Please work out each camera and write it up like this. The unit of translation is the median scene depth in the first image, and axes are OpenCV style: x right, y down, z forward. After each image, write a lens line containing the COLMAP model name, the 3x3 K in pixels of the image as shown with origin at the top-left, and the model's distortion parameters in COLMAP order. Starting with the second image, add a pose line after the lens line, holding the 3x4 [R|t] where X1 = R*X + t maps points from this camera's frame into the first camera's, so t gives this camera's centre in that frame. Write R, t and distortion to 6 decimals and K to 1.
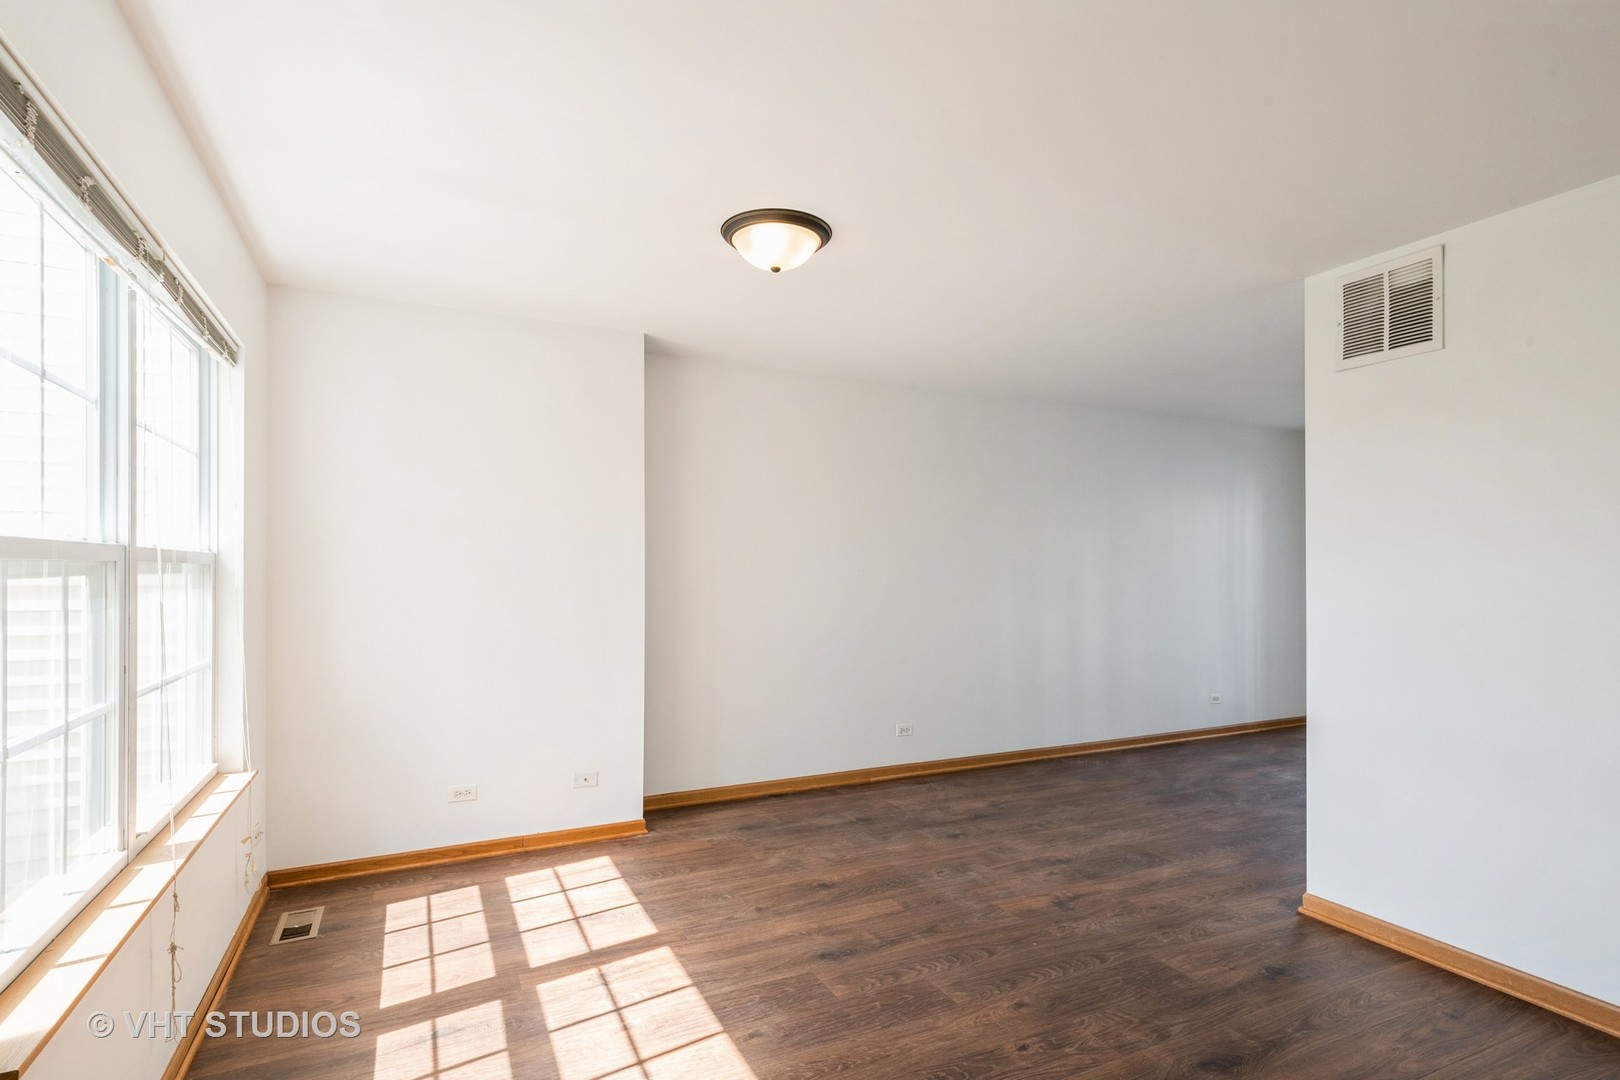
lens RADIAL K [[818.4, 0, 807.1], [0, 818.4, 564.7], [0, 0, 1]] dist [0.000711, 0.000297]
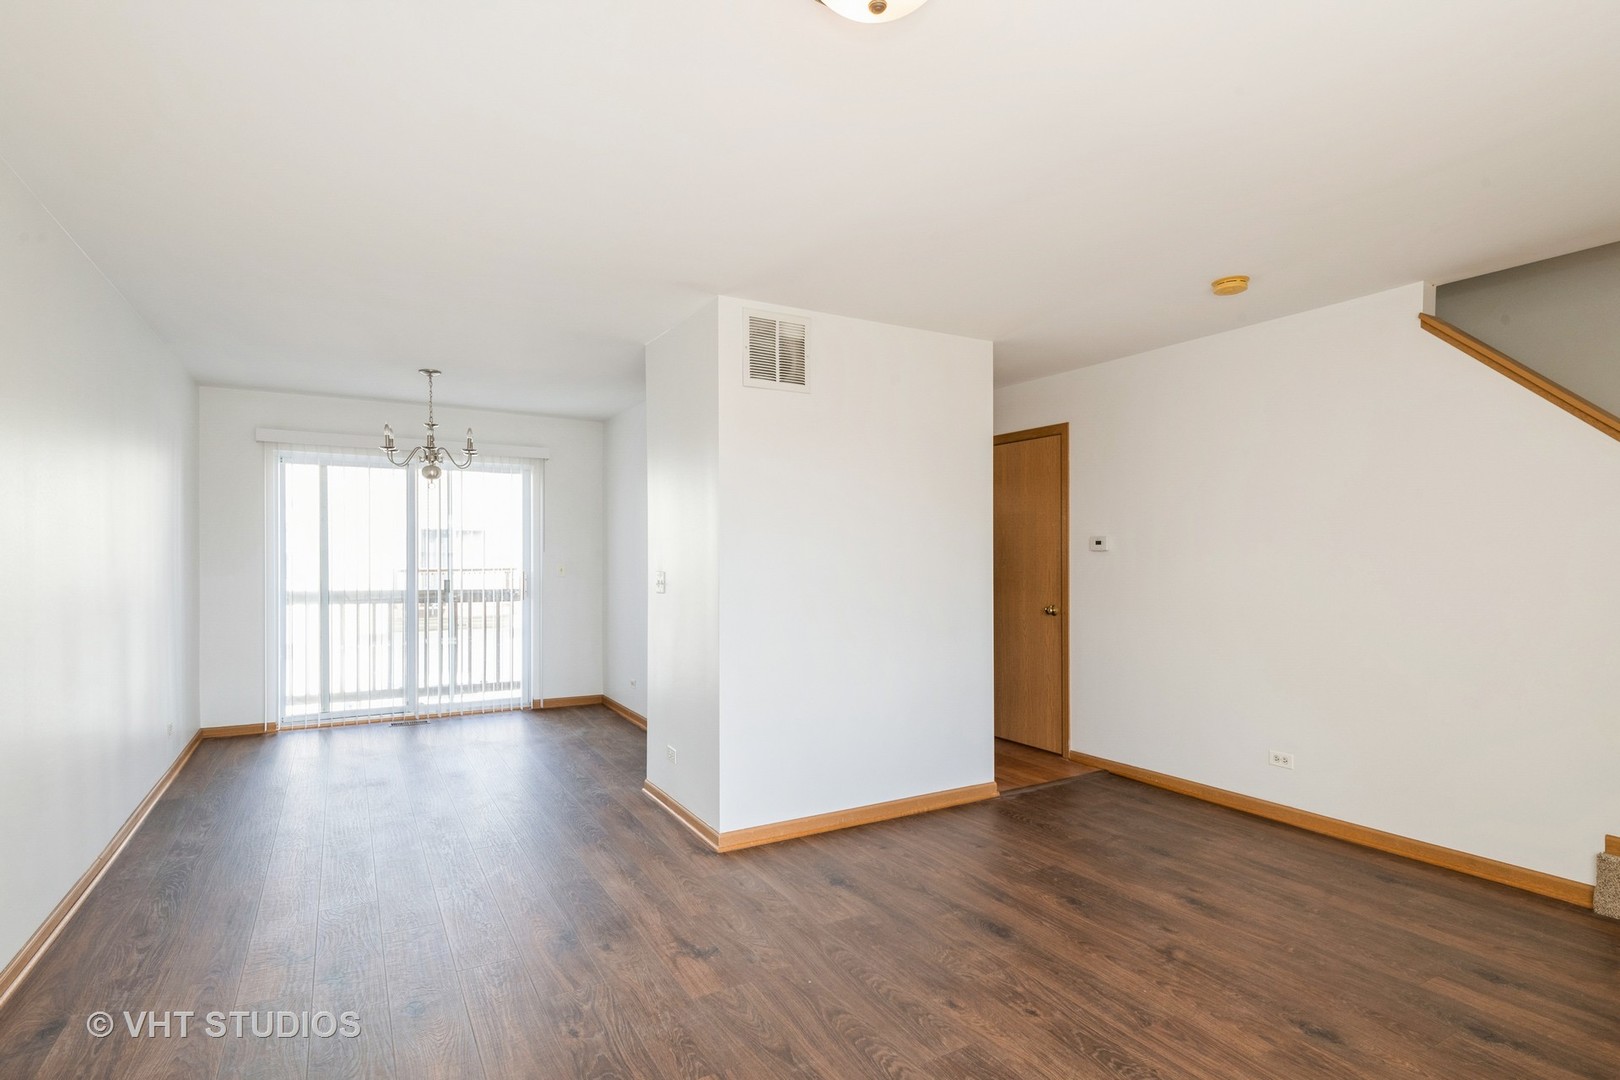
lens RADIAL K [[794.6, 0, 803.2], [0, 794.6, 558.6], [0, 0, 1]] dist [0.001399, 0.000335]
pose [[-0.072116, -0.007731, 0.997366, -0.597925], [-0.002764, 0.999968, 0.007551, 0.007942], [-0.997392, -0.002212, -0.072135, 1.141661]]
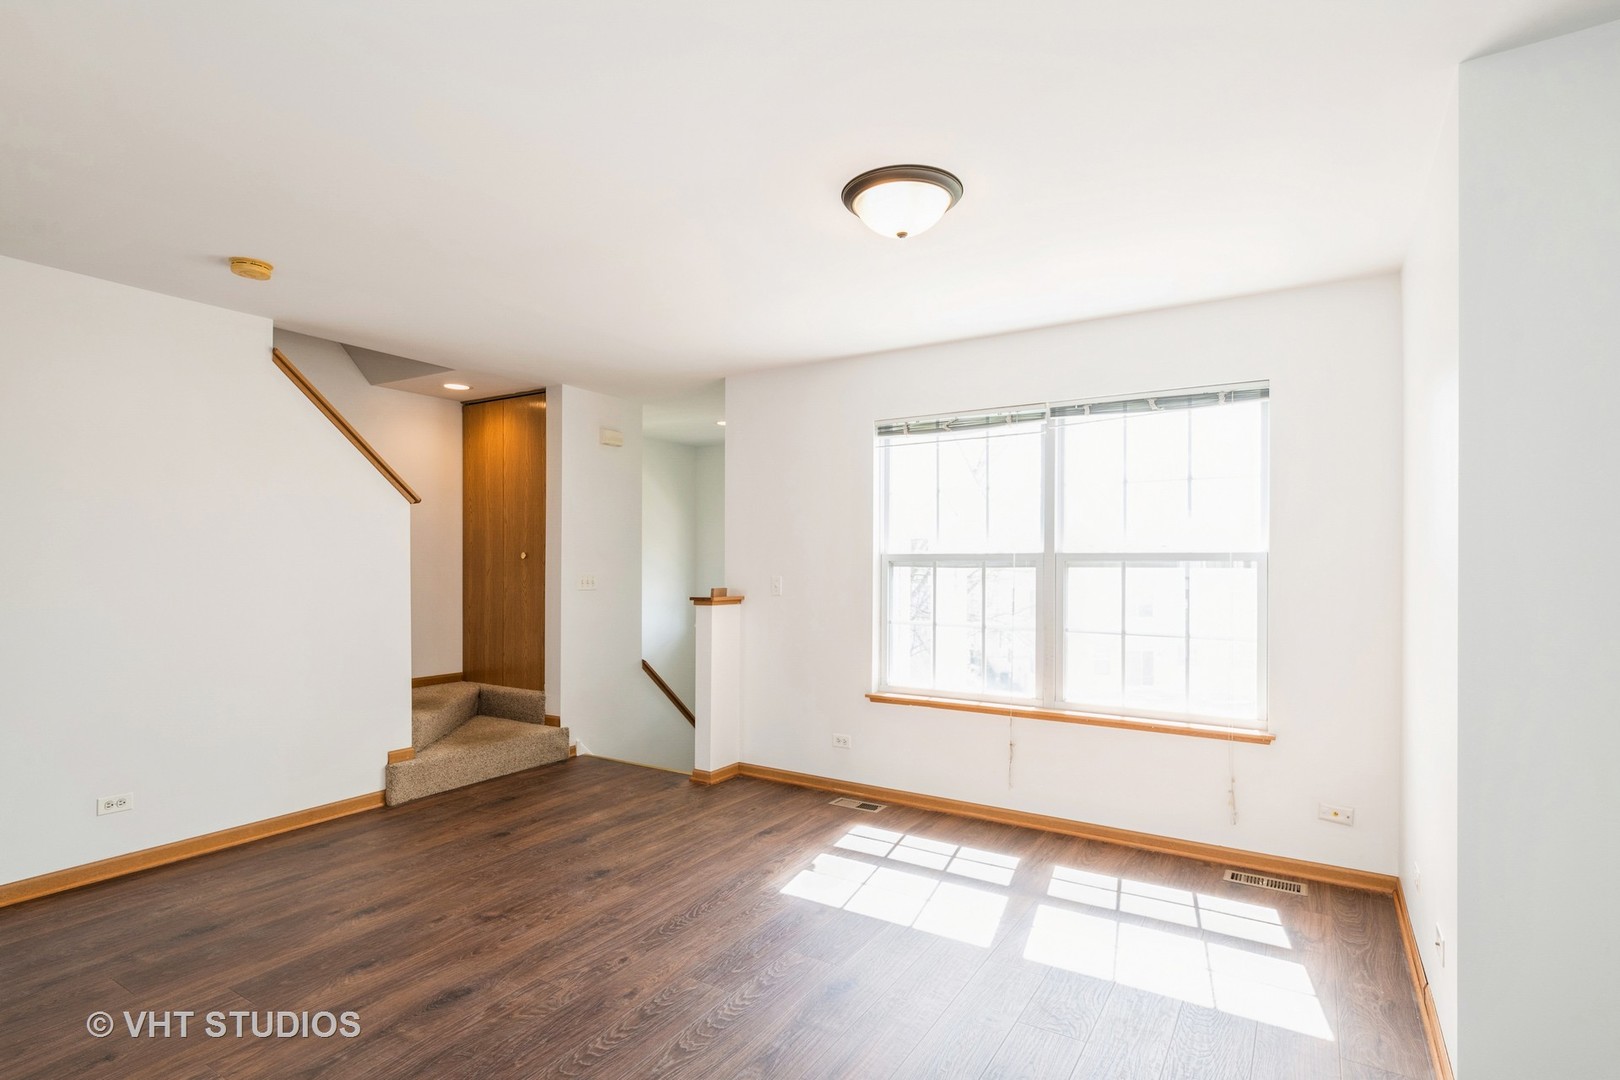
lens RADIAL K [[794.6, 0, 803.2], [0, 794.6, 558.6], [0, 0, 1]] dist [0.001399, 0.000335]
pose [[-0.853818, -0.008468, -0.520503, 0.543471], [-0.004060, 0.999946, -0.009608, 0.012472], [0.520556, -0.006091, -0.853806, 1.785302]]
